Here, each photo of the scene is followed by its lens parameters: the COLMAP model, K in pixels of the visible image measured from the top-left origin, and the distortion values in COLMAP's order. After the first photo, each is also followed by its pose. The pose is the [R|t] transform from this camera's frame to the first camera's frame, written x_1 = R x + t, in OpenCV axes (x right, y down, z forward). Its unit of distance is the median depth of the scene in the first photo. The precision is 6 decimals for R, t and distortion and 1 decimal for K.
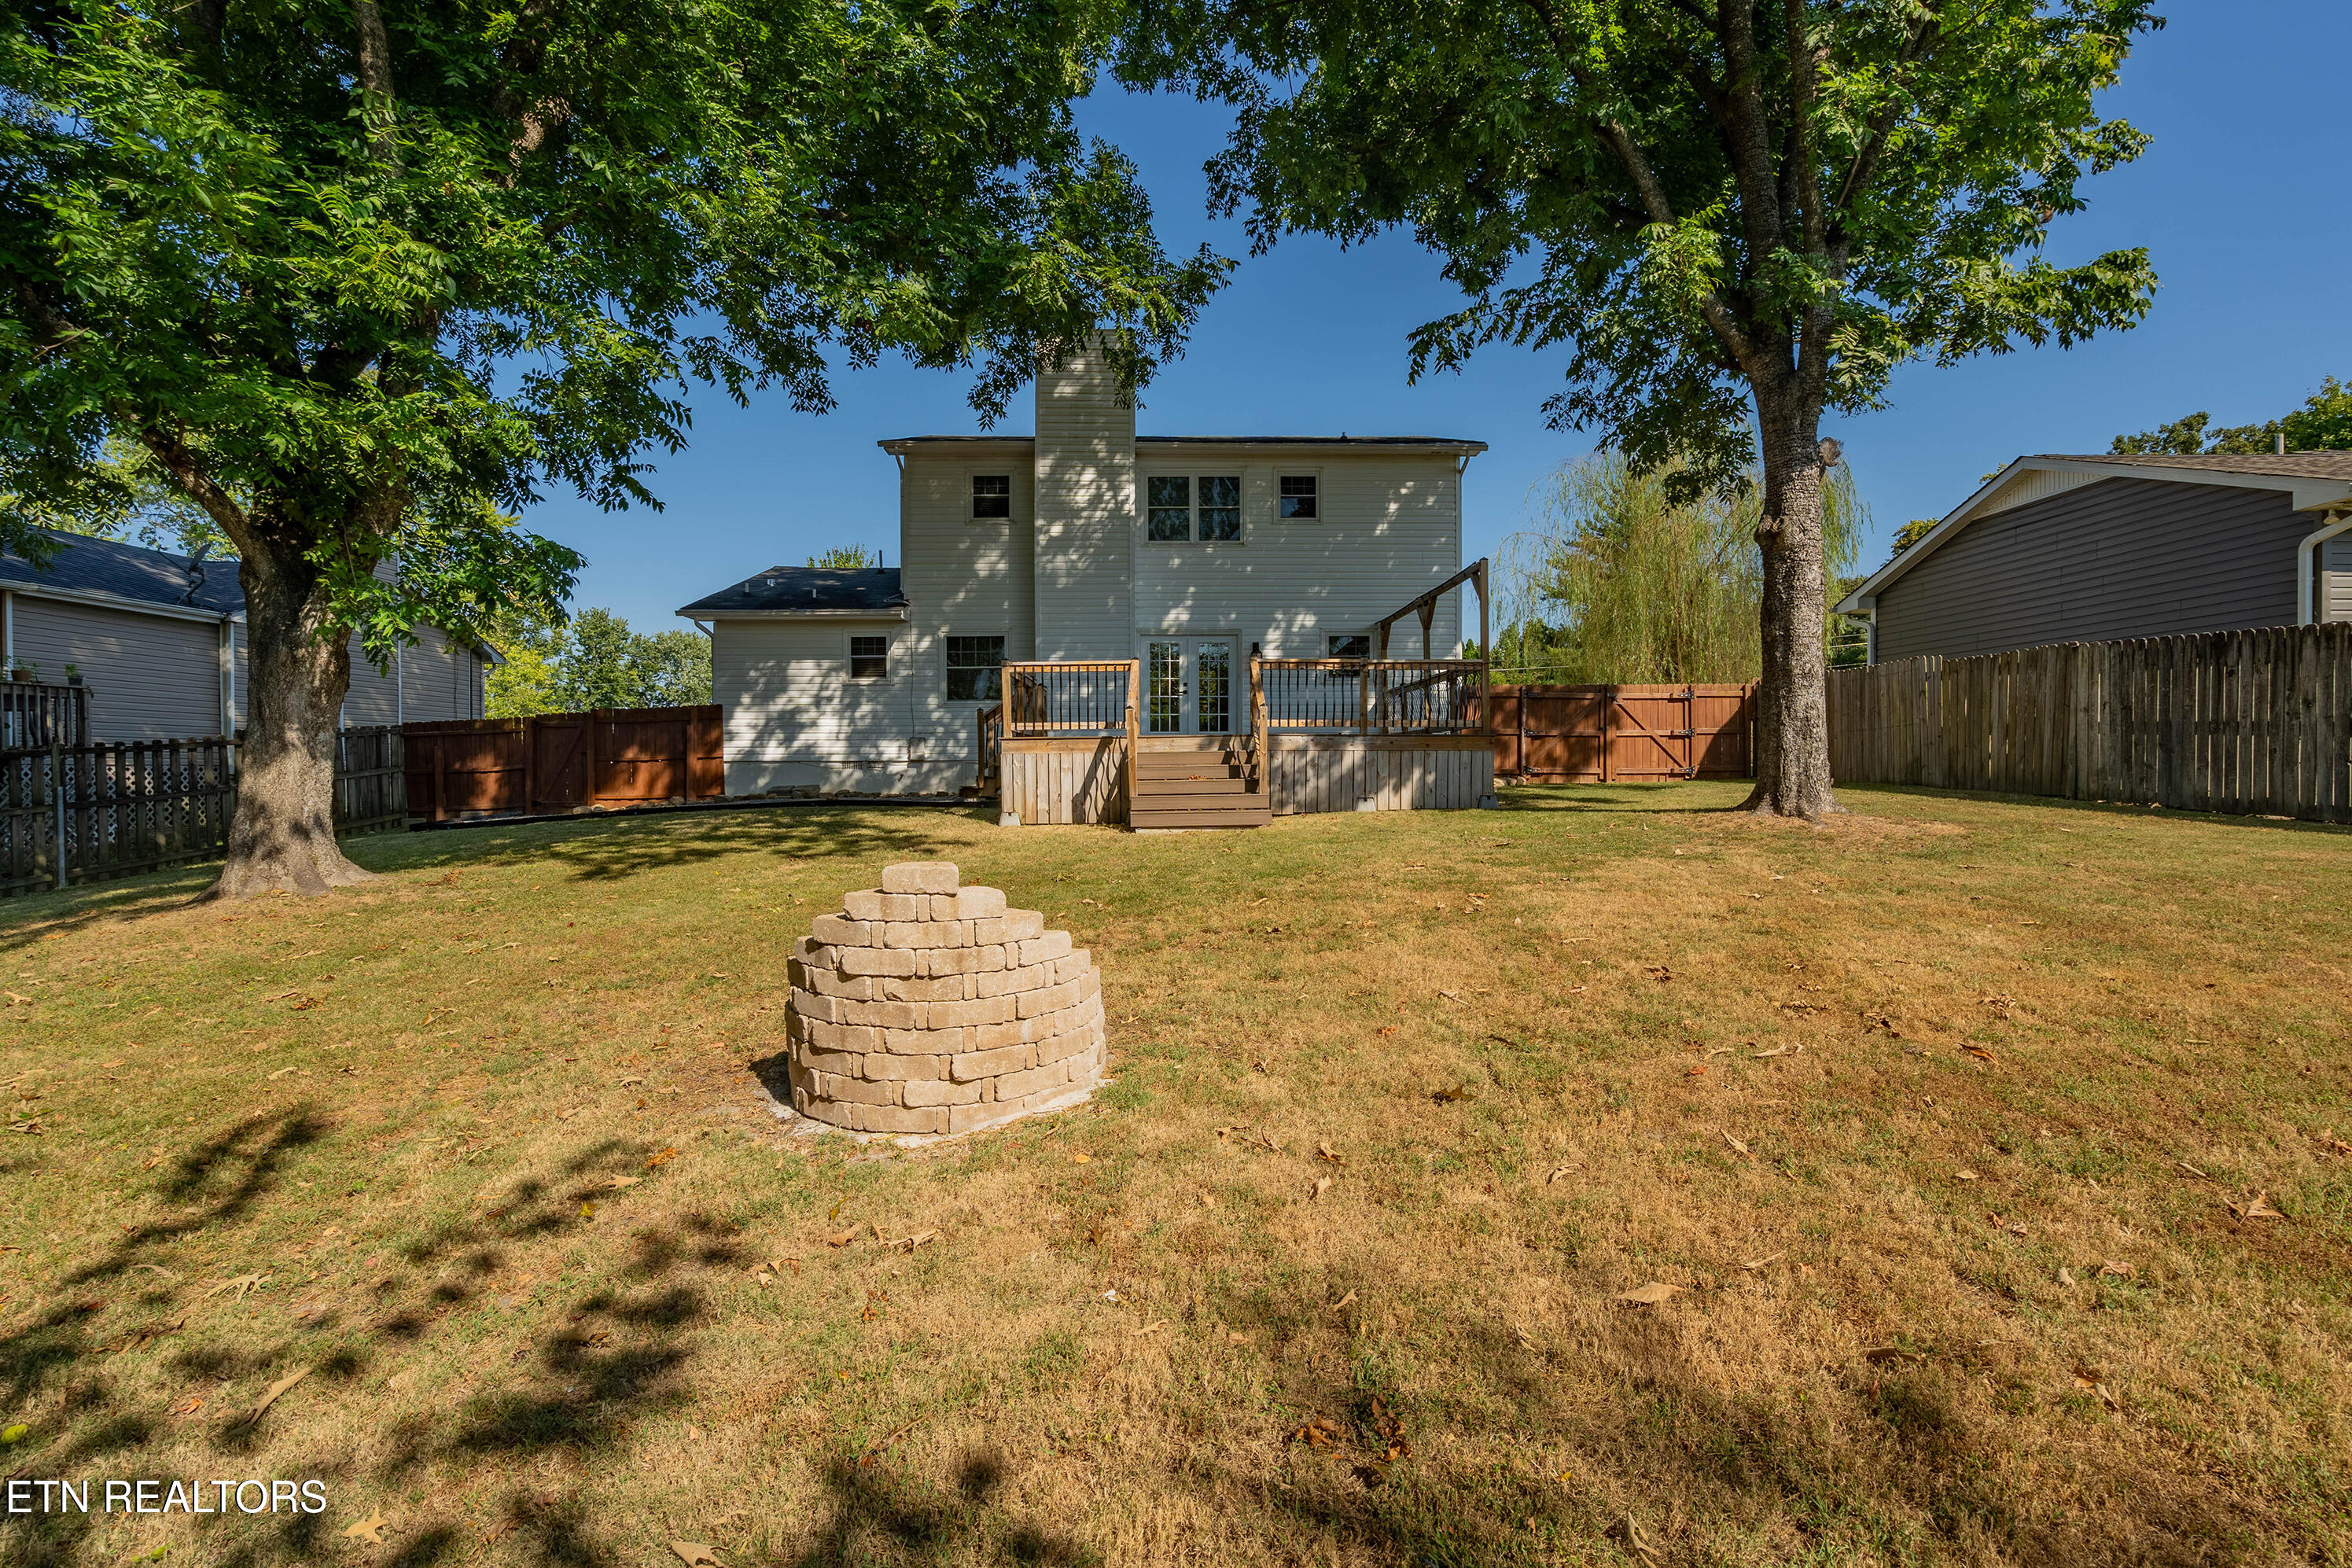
lens RADIAL K [[1078.9, 0, 1169.7], [0, 1078.9, 787.9], [0, 0, 1]] dist [-0.004152, 0.002394]
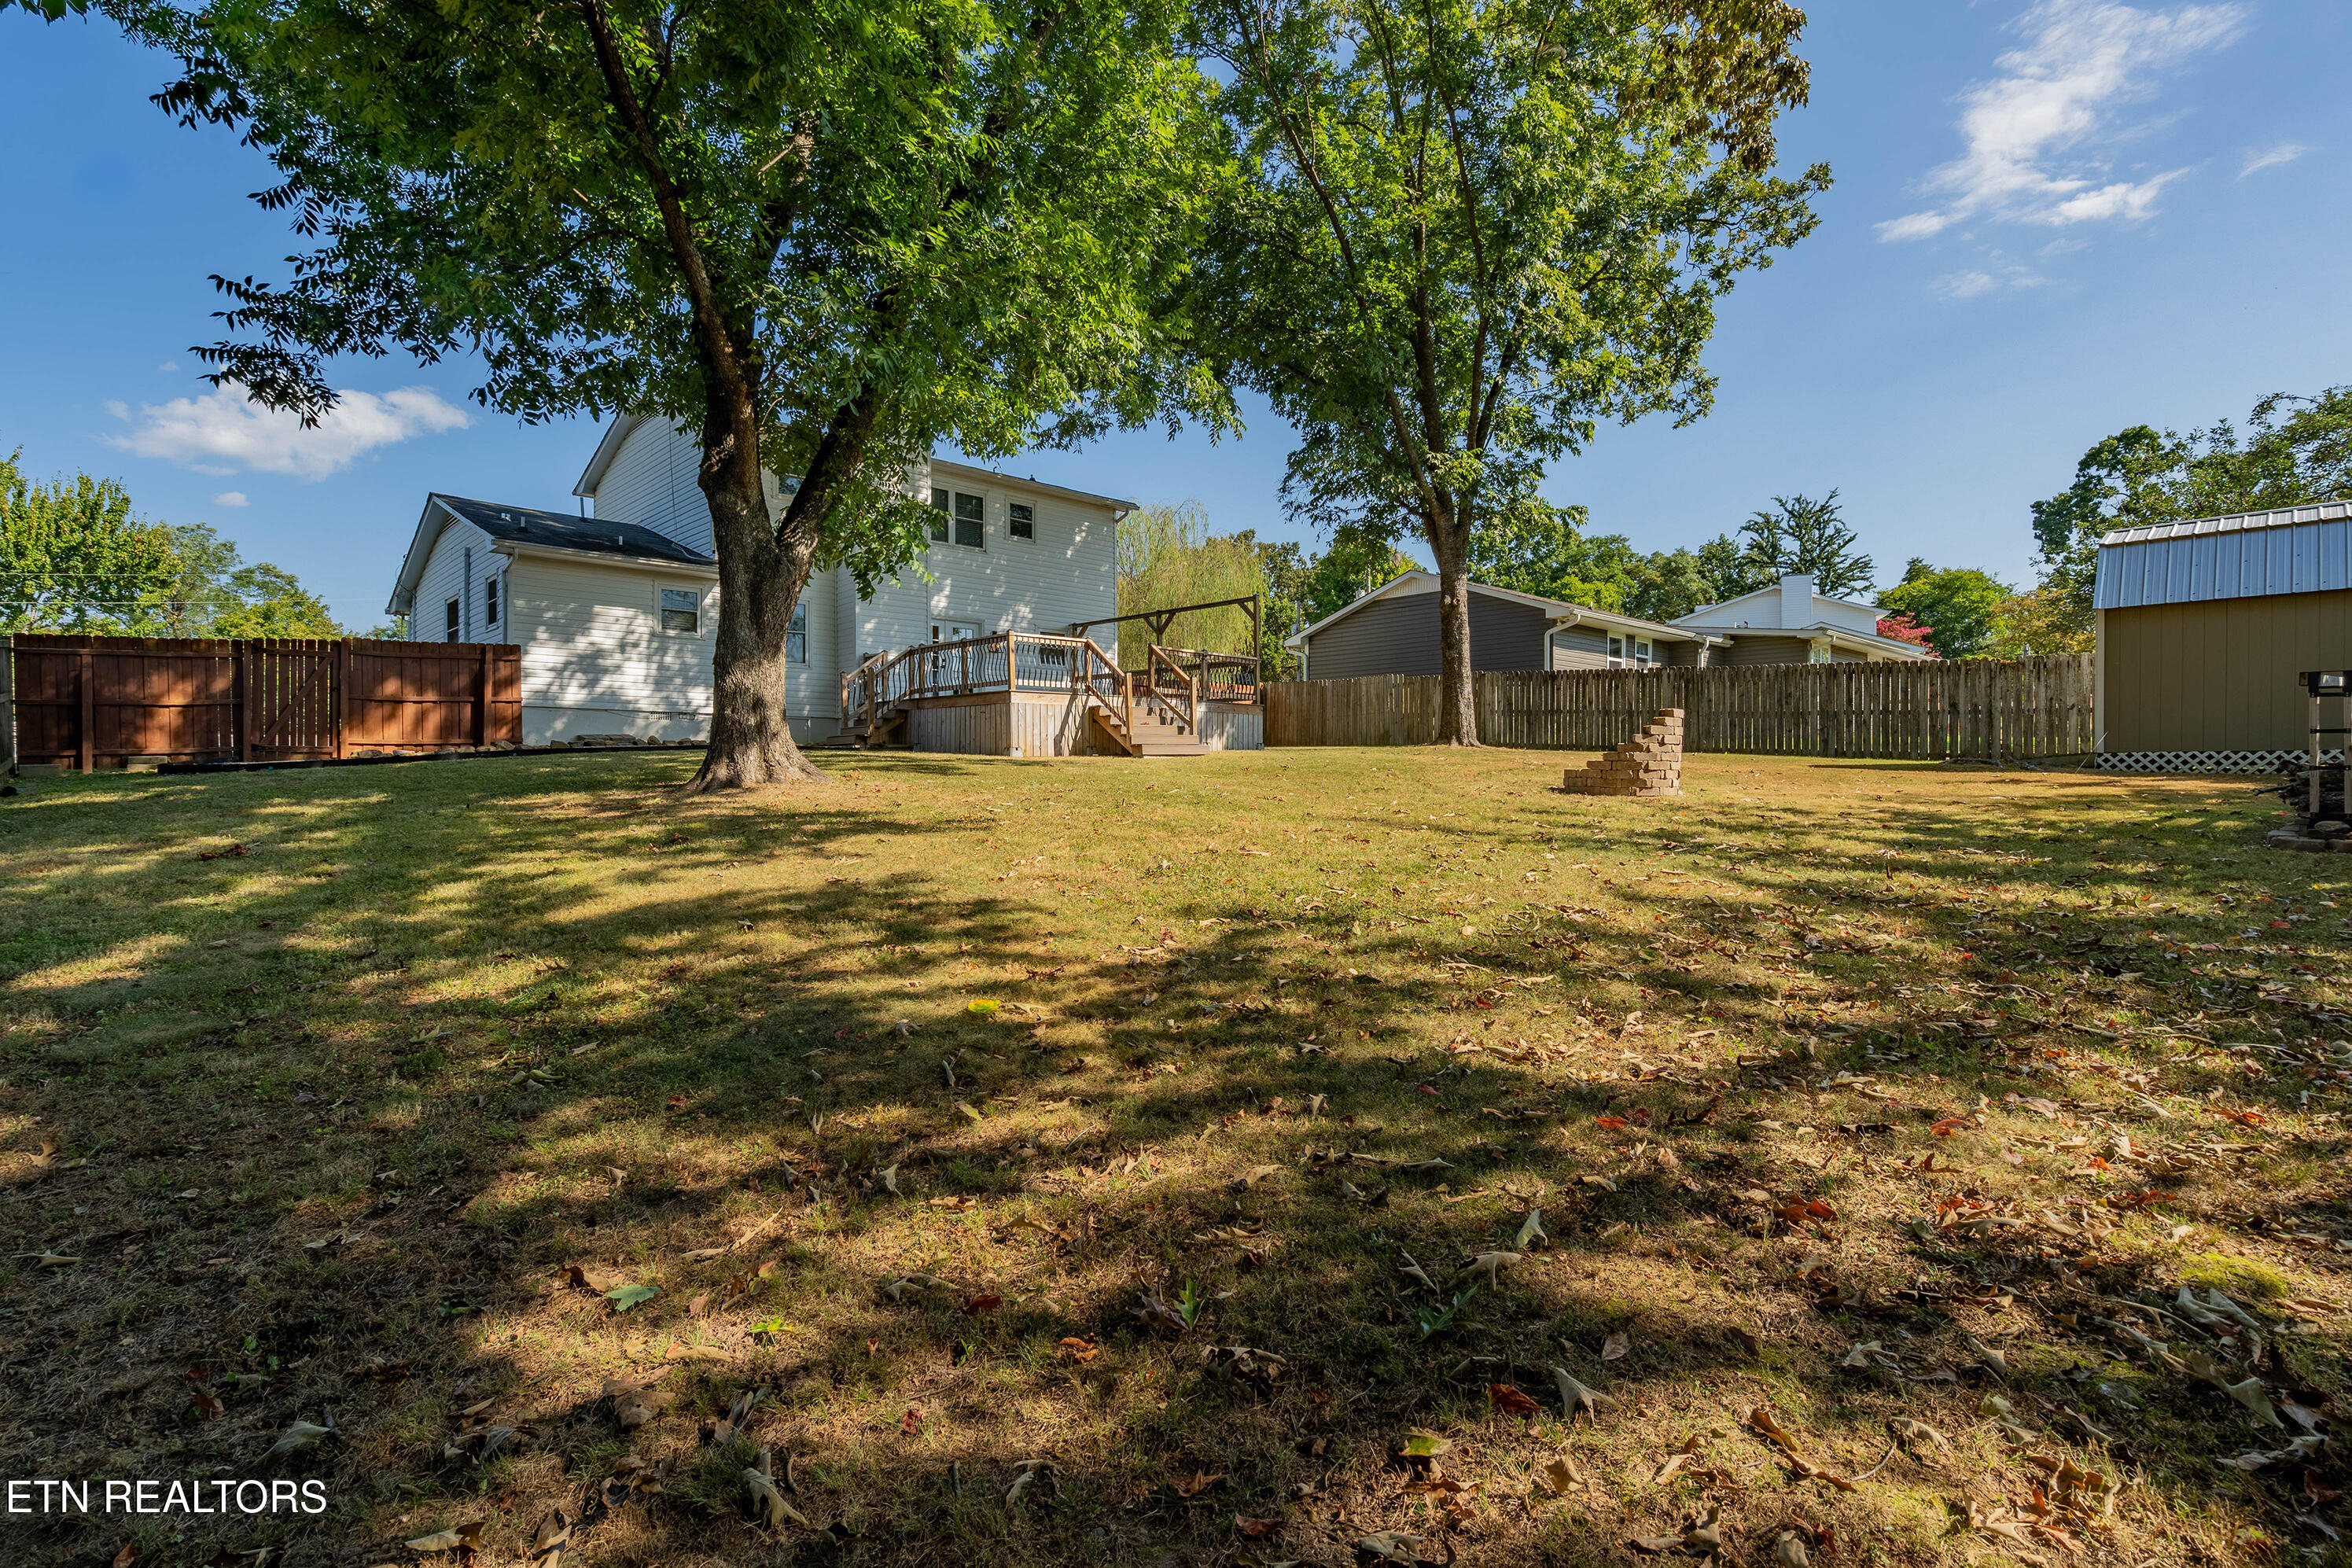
lens RADIAL K [[1078.9, 0, 1179.0], [0, 1078.9, 772.7], [0, 0, 1]] dist [-0.004152, 0.002394]
pose [[0.699250, 0.002746, 0.714872, -0.673365], [0.007091, 0.999917, -0.010777, 0.049585], [-0.714842, 0.012605, 0.699172, -0.041610]]
